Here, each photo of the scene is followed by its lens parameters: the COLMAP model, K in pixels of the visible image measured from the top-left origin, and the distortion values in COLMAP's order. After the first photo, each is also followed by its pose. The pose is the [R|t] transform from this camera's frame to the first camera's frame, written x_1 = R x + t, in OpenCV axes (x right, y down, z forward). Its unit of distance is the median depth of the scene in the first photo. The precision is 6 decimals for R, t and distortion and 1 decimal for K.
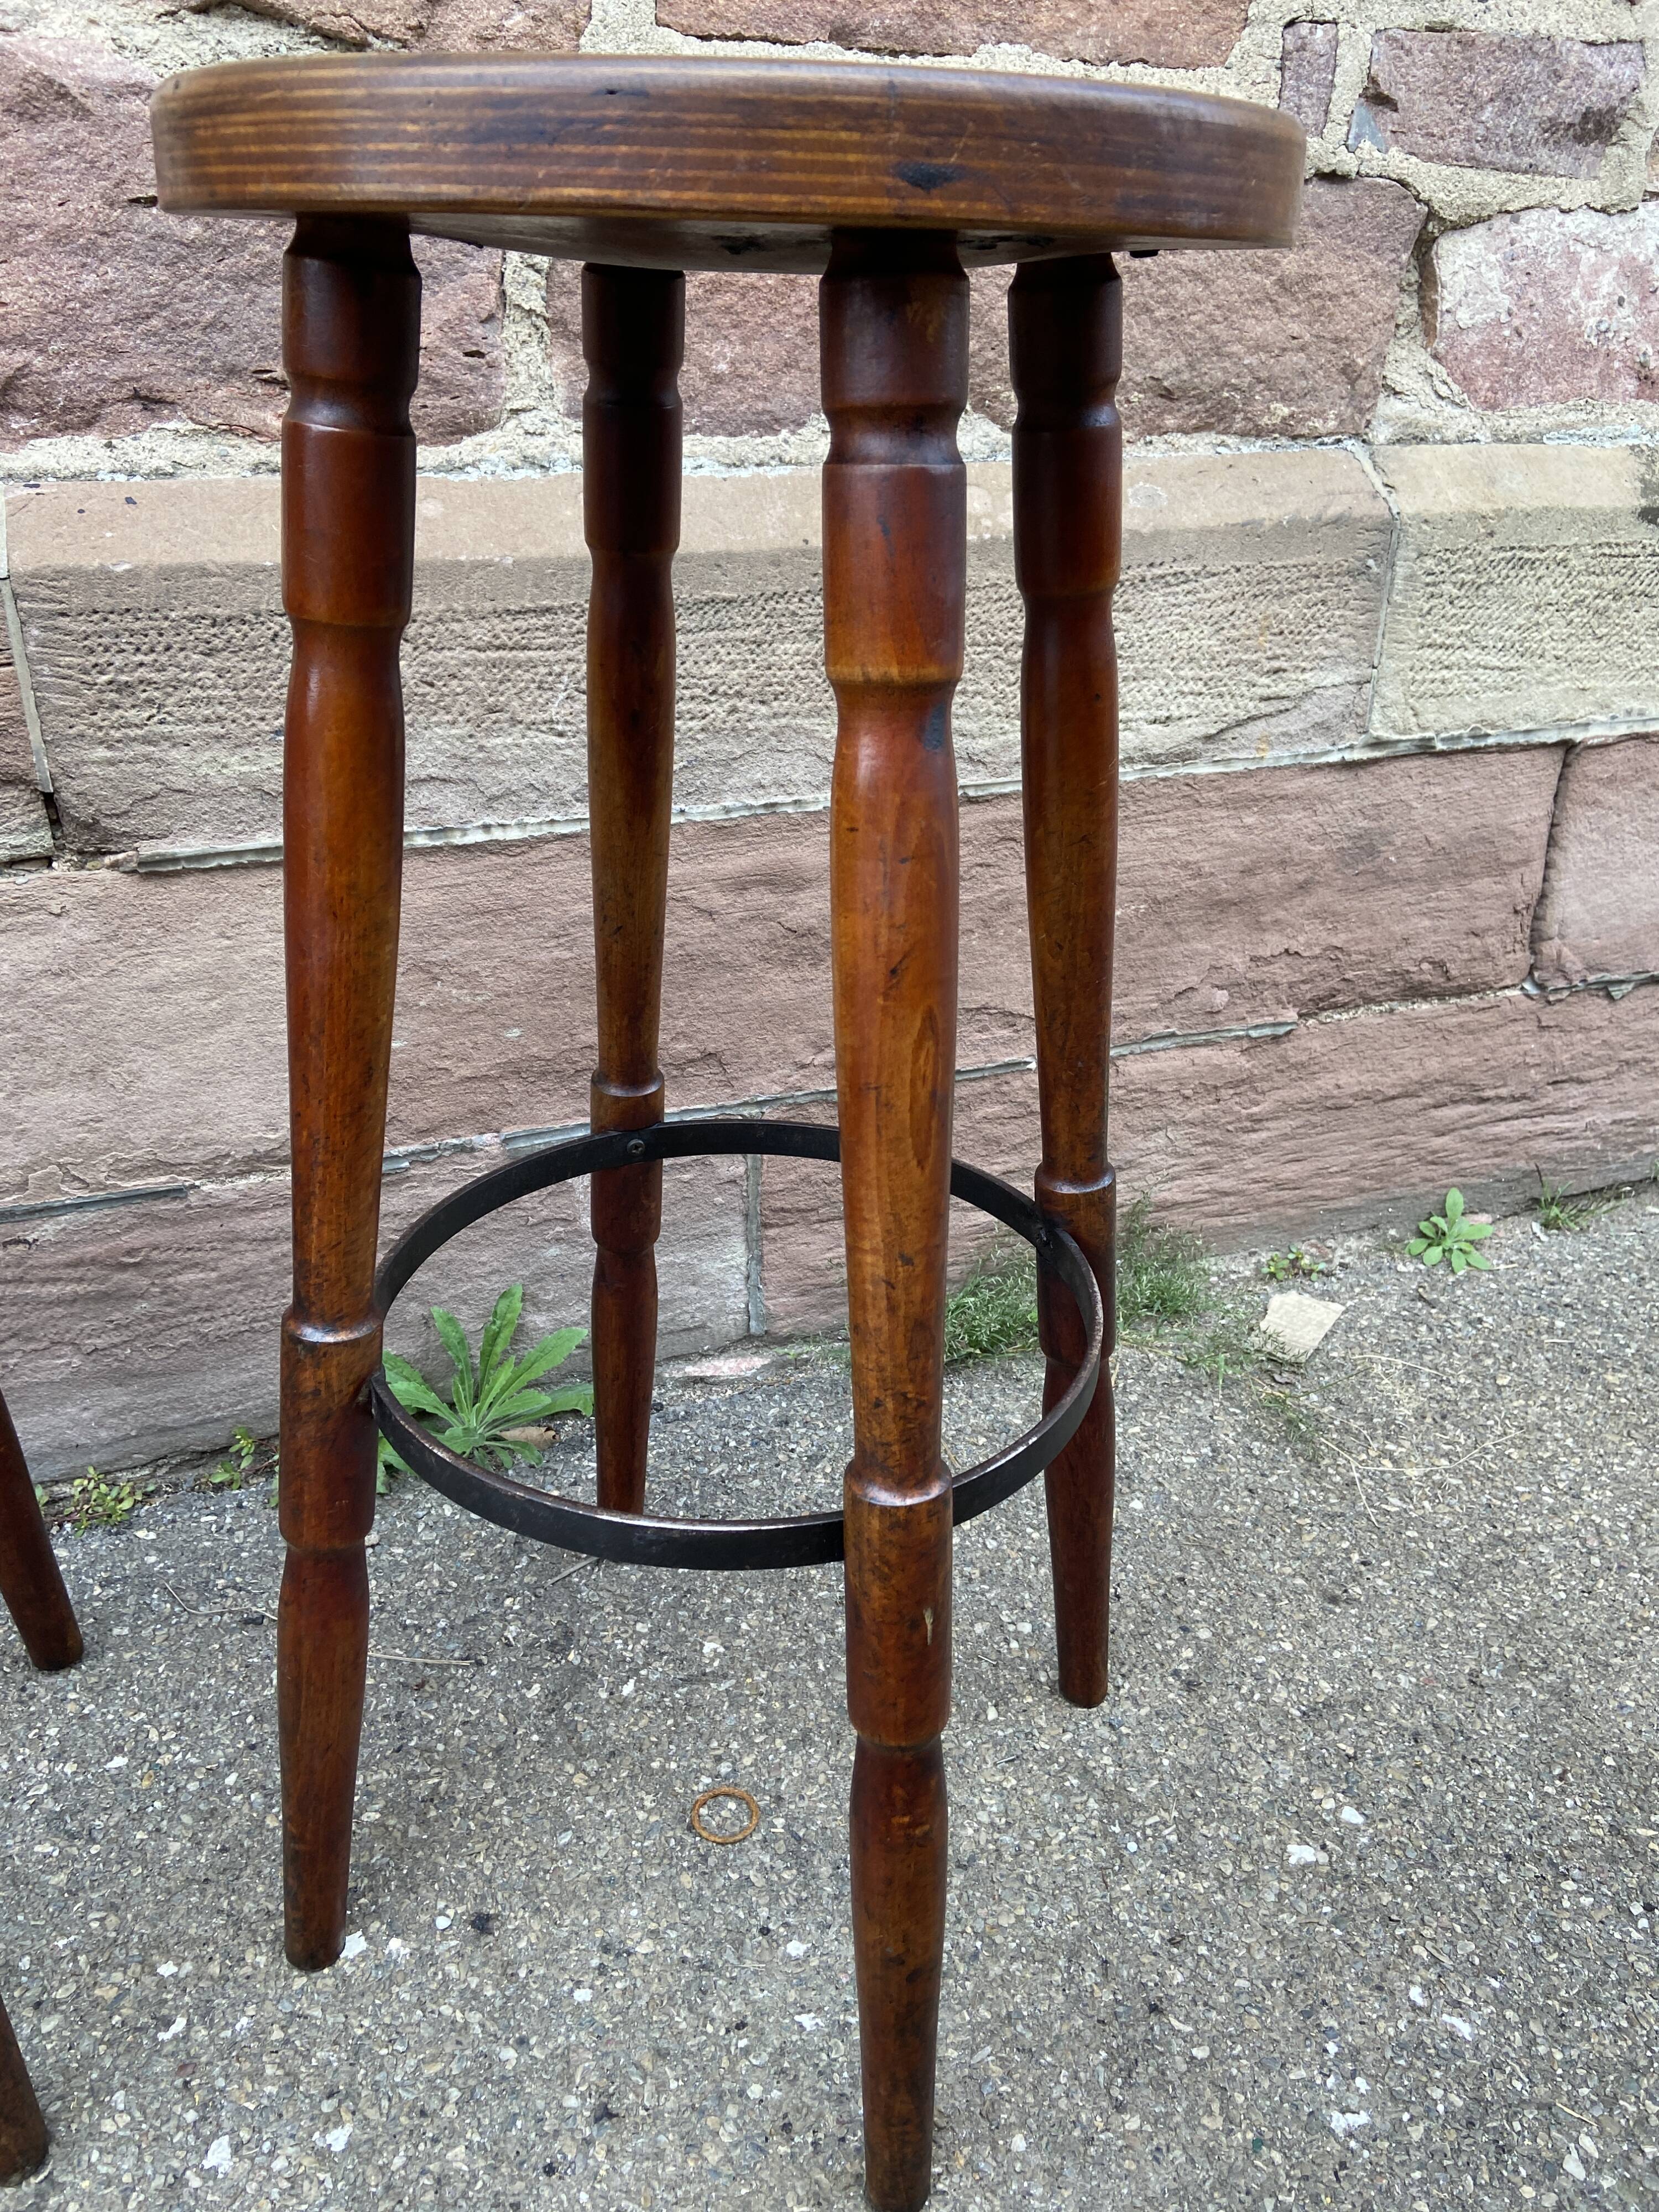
lens RADIAL K [[1665.5, 0, 827.9], [0, 1665.5, 1088.6], [0, 0, 1]] dist [0.113163, -0.141670]
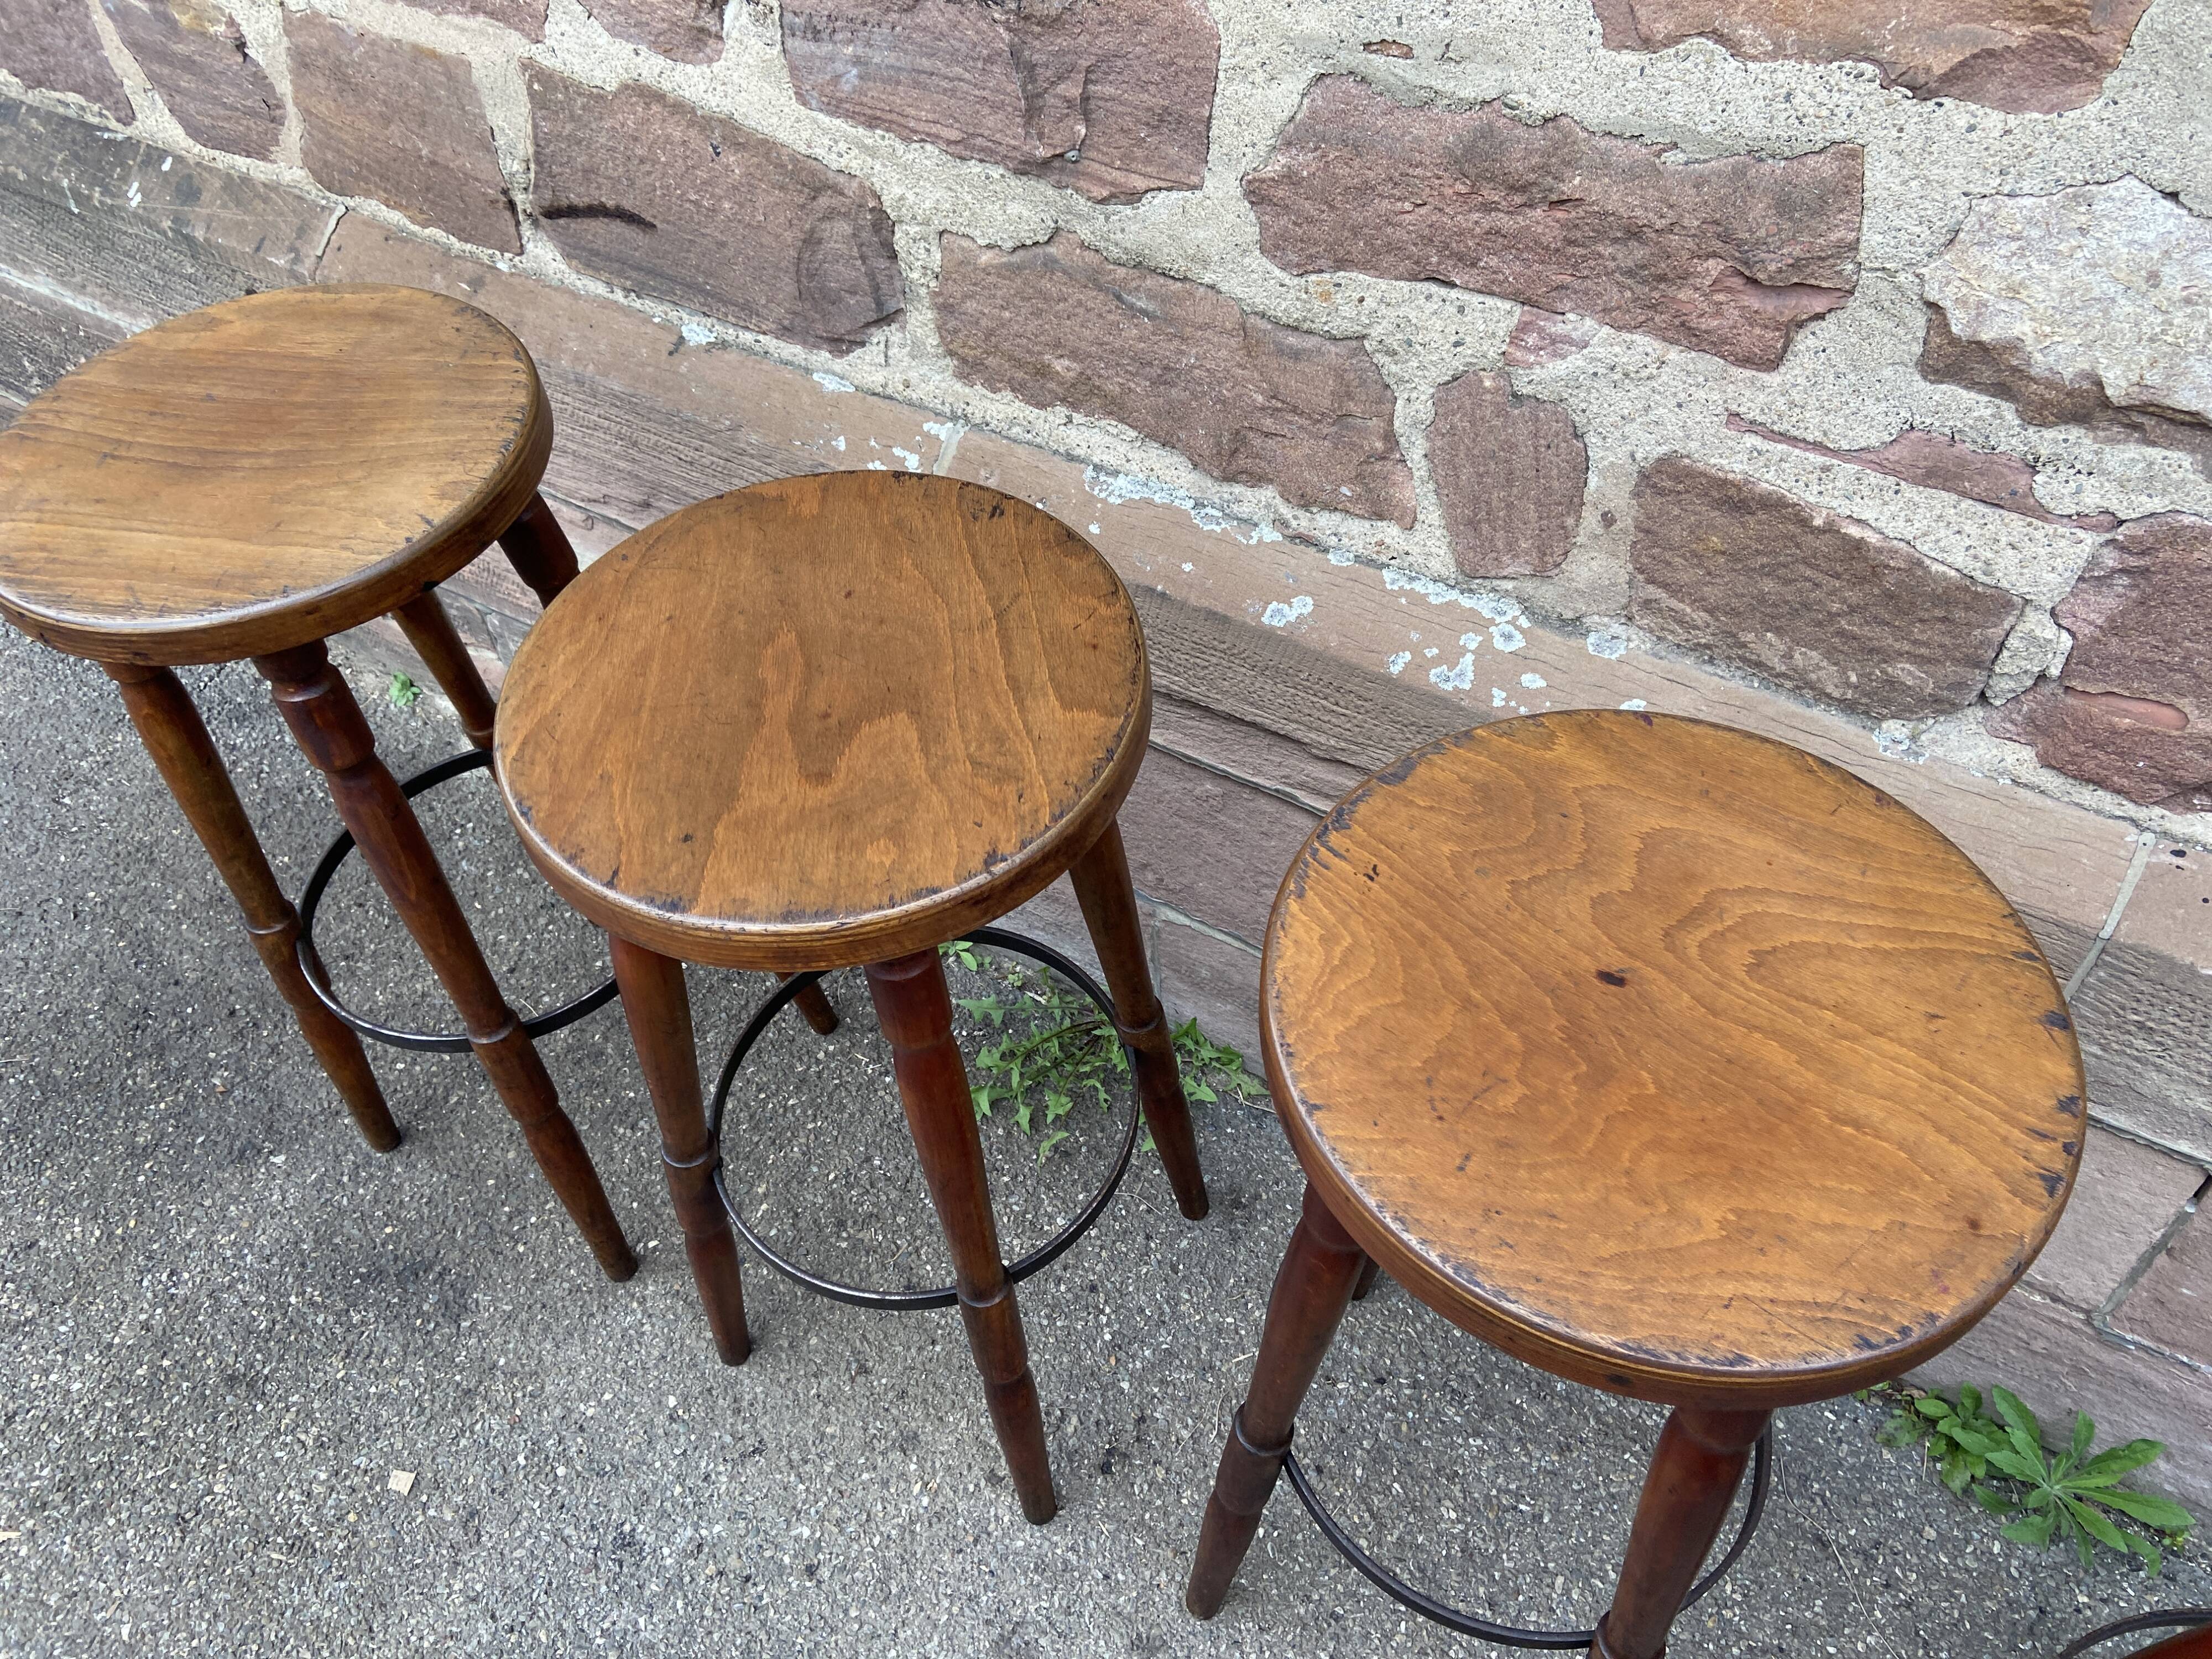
lens RADIAL K [[1665.9, 0, 1123.1], [0, 1665.9, 846.0], [0, 0, 1]] dist [0.124465, -0.160086]
pose [[0.638578, 0.566835, -0.520496, -0.310717], [-0.302816, 0.806878, 0.507198, -0.676304], [0.707475, -0.166271, 0.686902, -0.246733]]
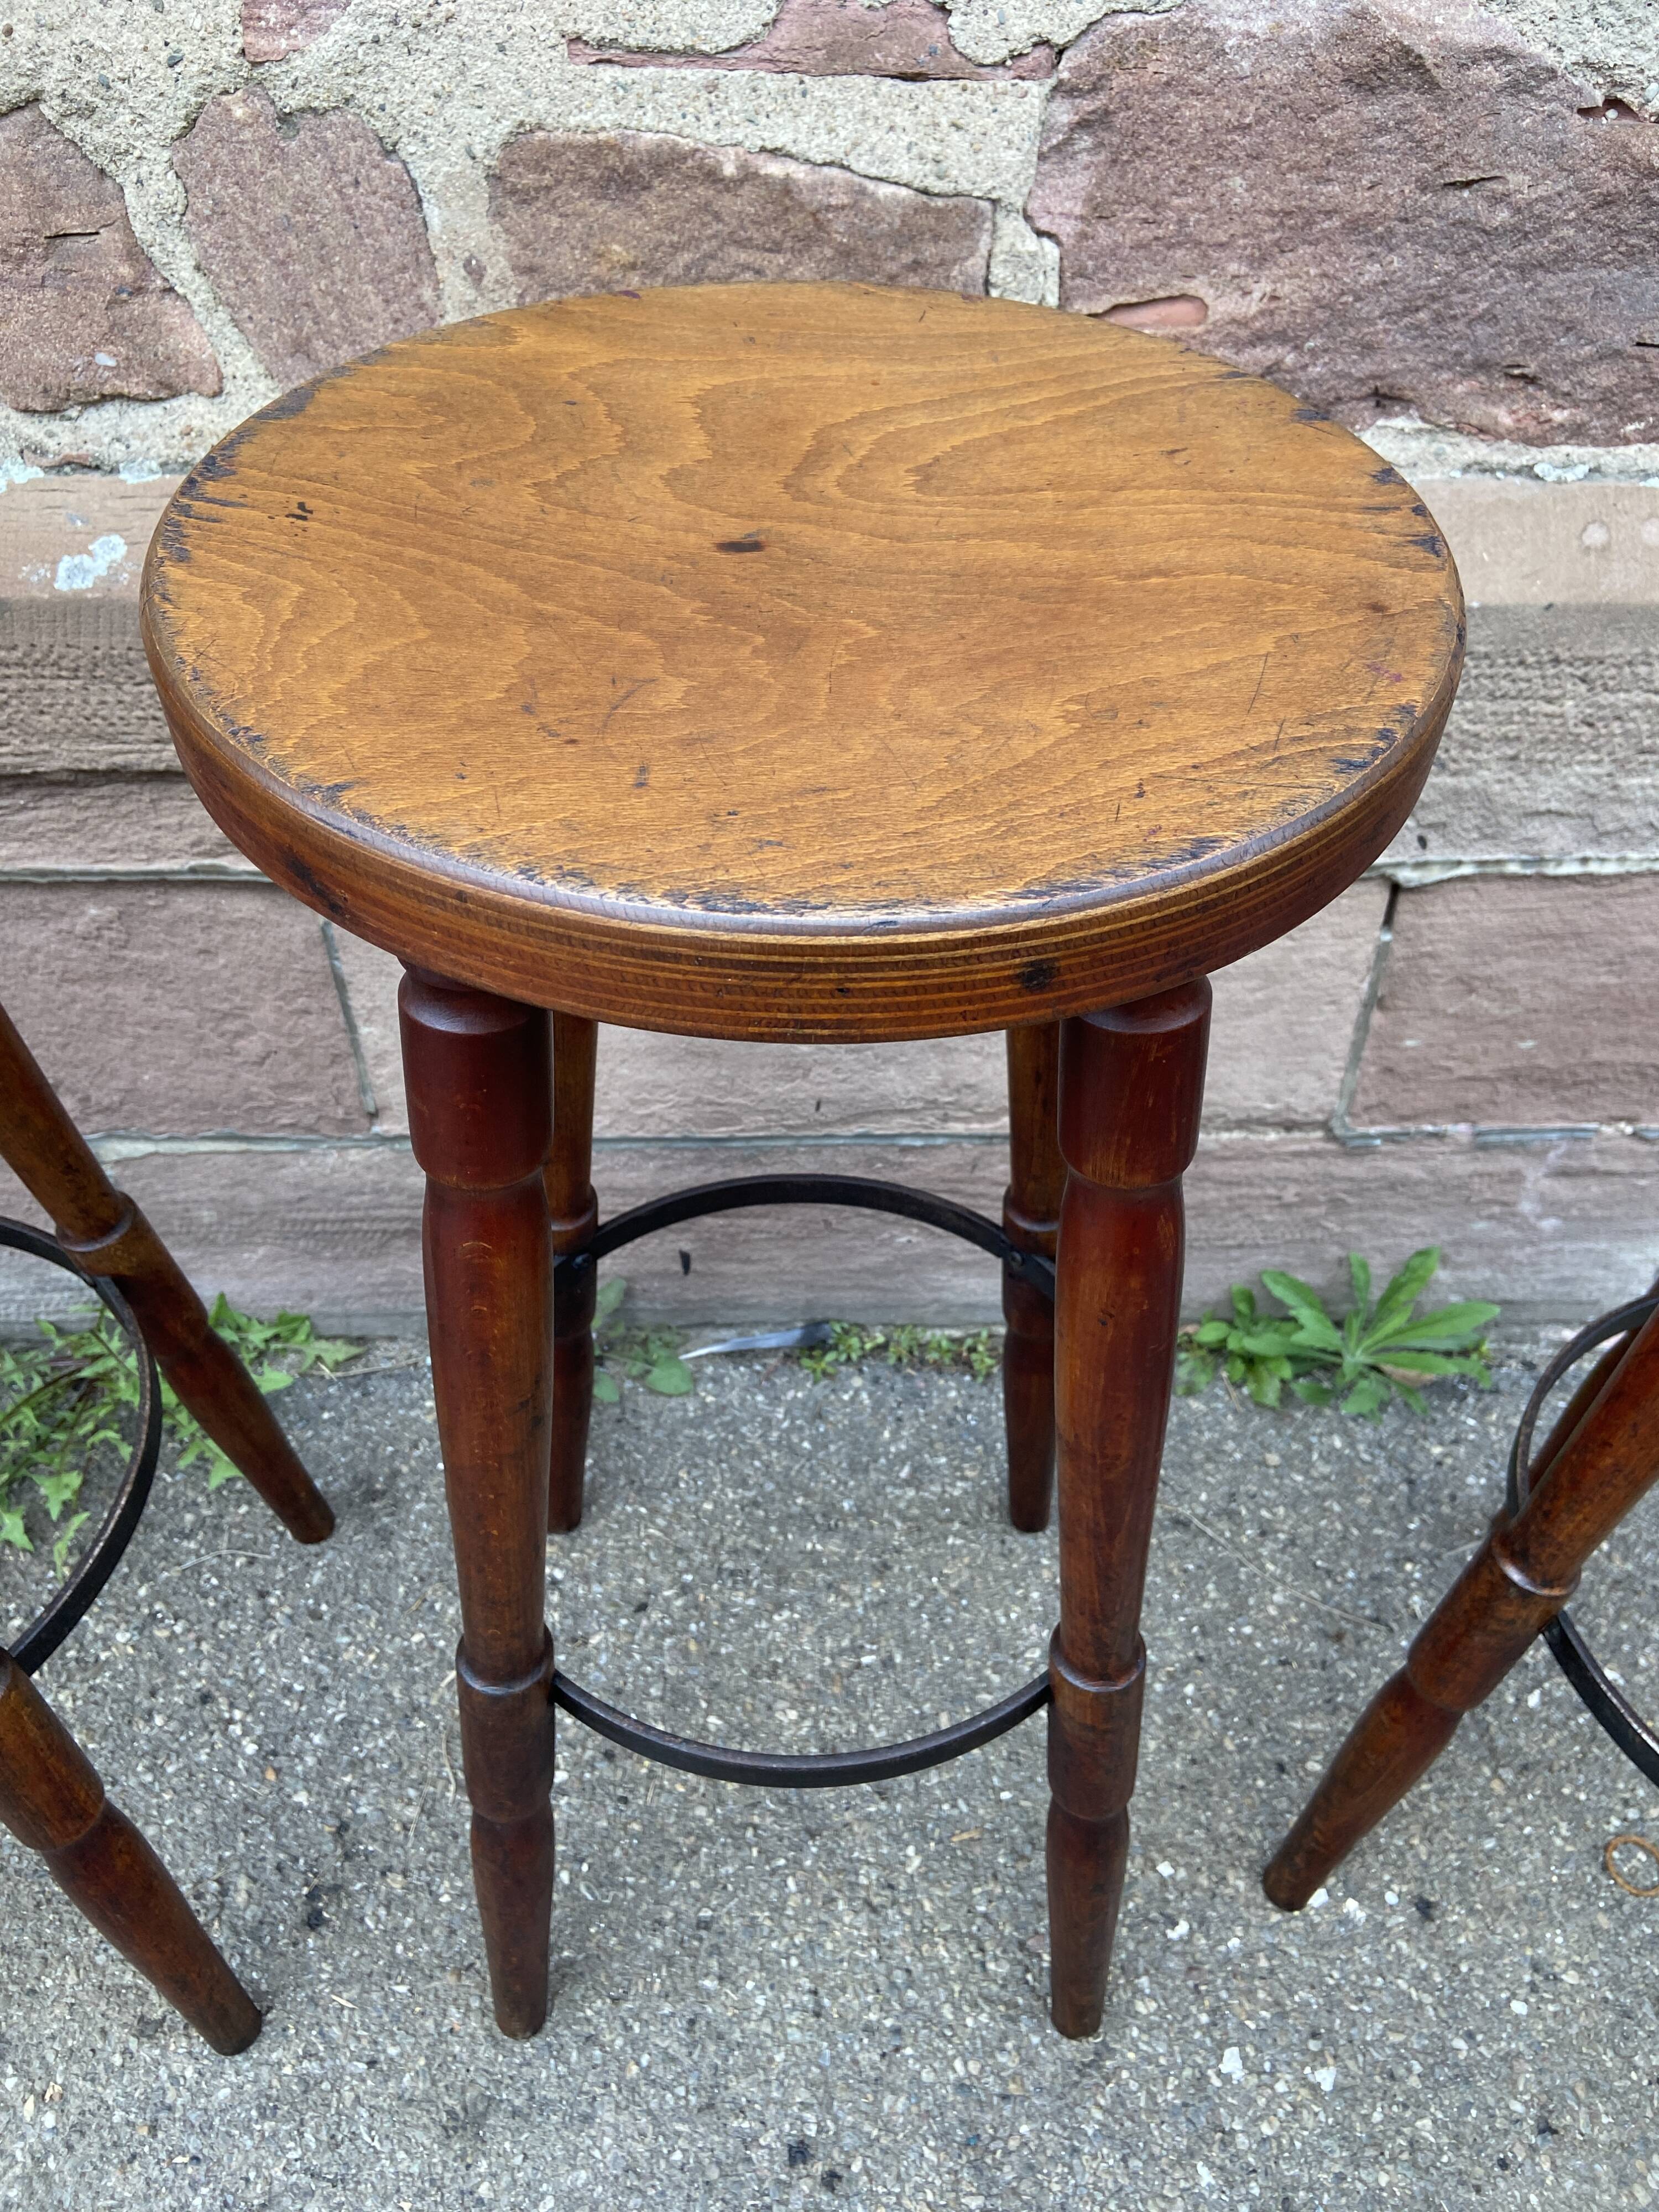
lens RADIAL K [[1665.9, 0, 848.6], [0, 1665.9, 1094.4], [0, 0, 1]] dist [0.124465, -0.160086]
pose [[0.949240, 0.218538, -0.226241, -0.368718], [-0.138545, 0.936195, 0.323024, -0.297282], [0.282398, -0.275283, 0.918951, -0.023145]]
